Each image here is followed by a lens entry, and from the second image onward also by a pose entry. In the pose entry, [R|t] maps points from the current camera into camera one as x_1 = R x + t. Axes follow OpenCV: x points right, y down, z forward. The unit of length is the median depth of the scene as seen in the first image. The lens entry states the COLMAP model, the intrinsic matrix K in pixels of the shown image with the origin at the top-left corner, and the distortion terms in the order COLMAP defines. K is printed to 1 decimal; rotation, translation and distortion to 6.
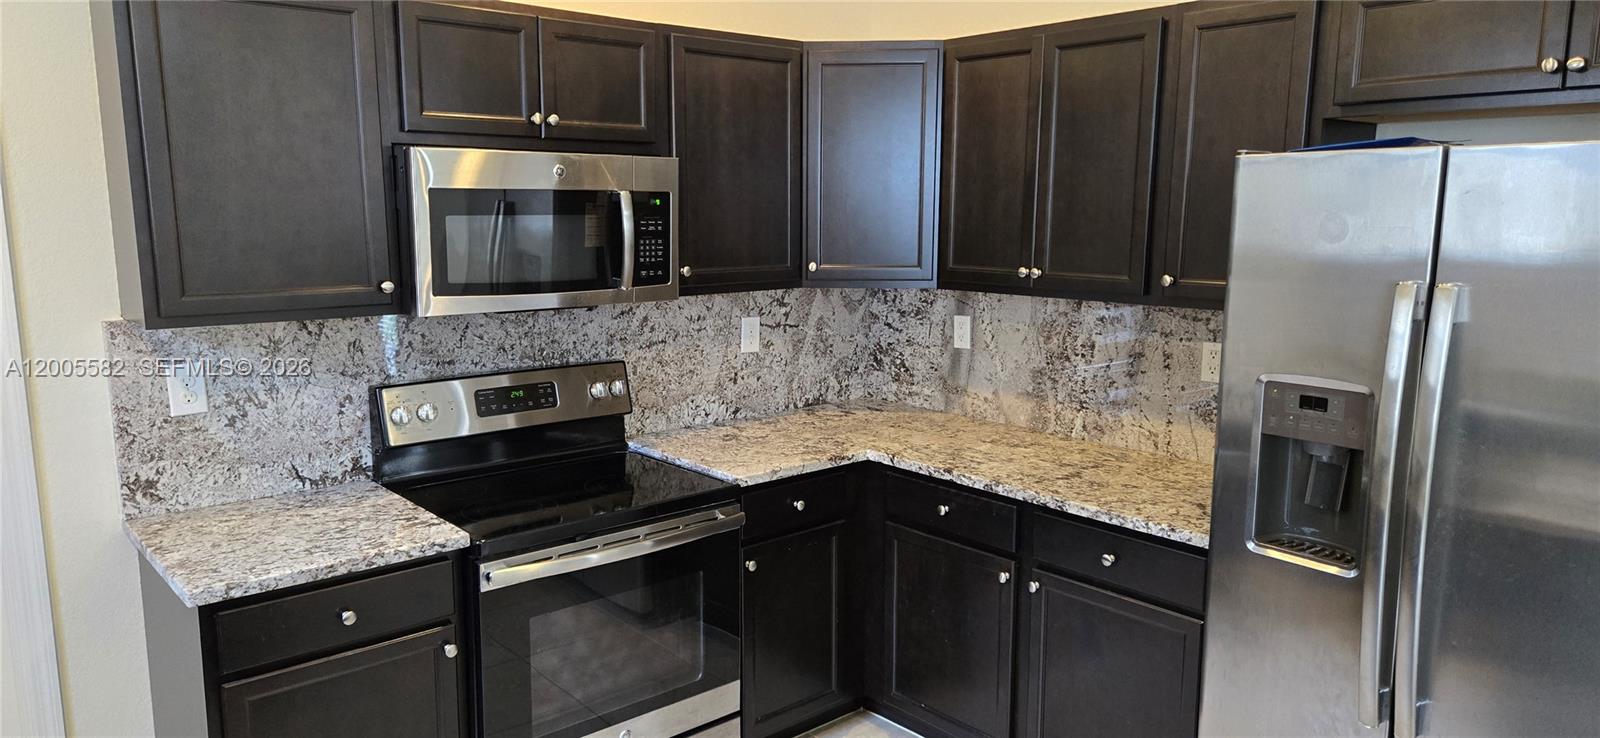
lens RADIAL K [[1050.3, 0, 799.8], [0, 1050.3, 373.7], [0, 0, 1]] dist [0.012438, 0.001858]
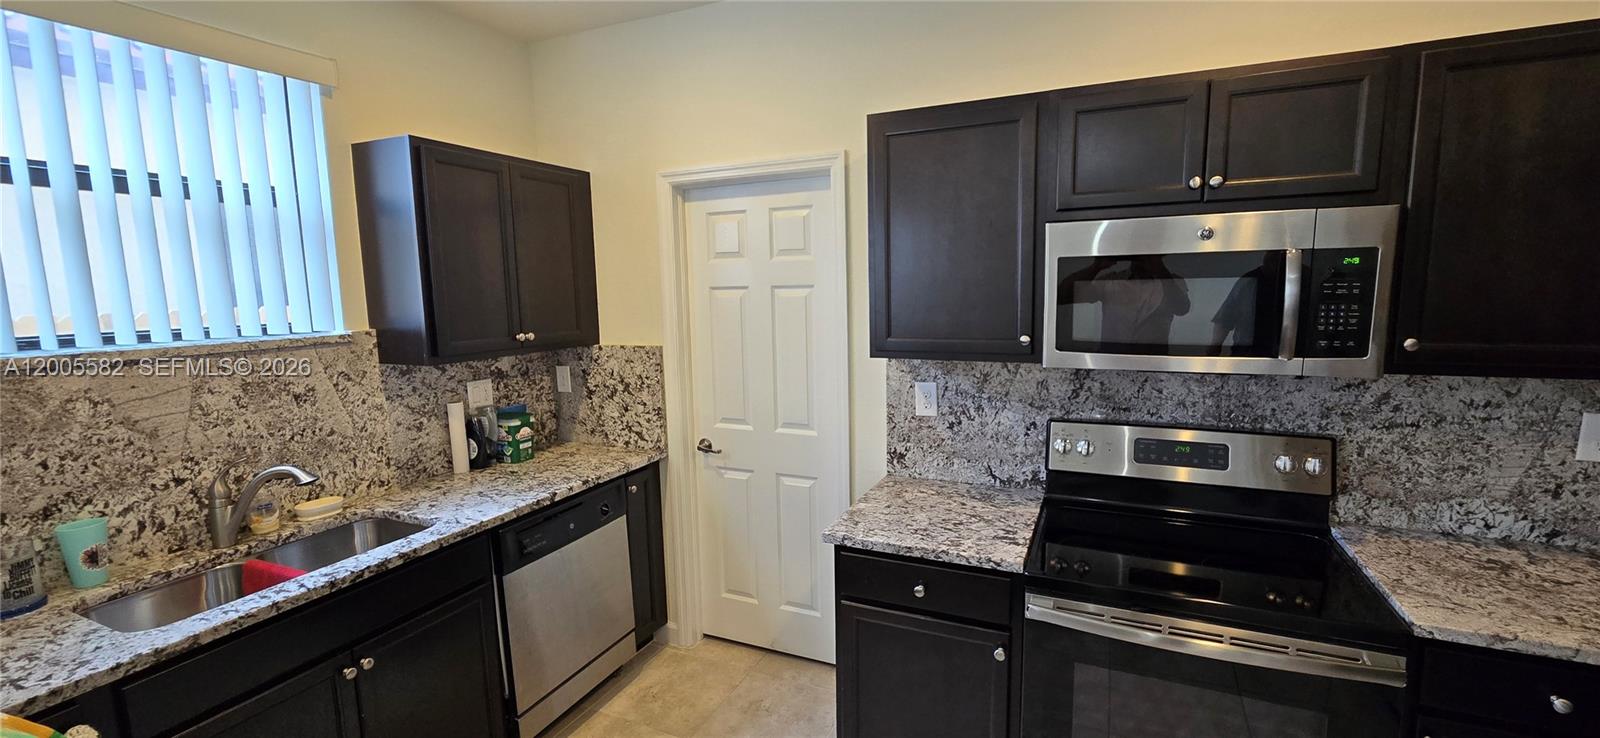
lens RADIAL K [[653.0, 0, 801.6], [0, 653.0, 365.0], [0, 0, 1]] dist [0.001332, 0.000229]
pose [[0.412711, 0.097057, -0.905676, 0.168574], [-0.125168, 0.990917, 0.049154, -0.052010], [0.902221, 0.093076, 0.421111, 0.399283]]
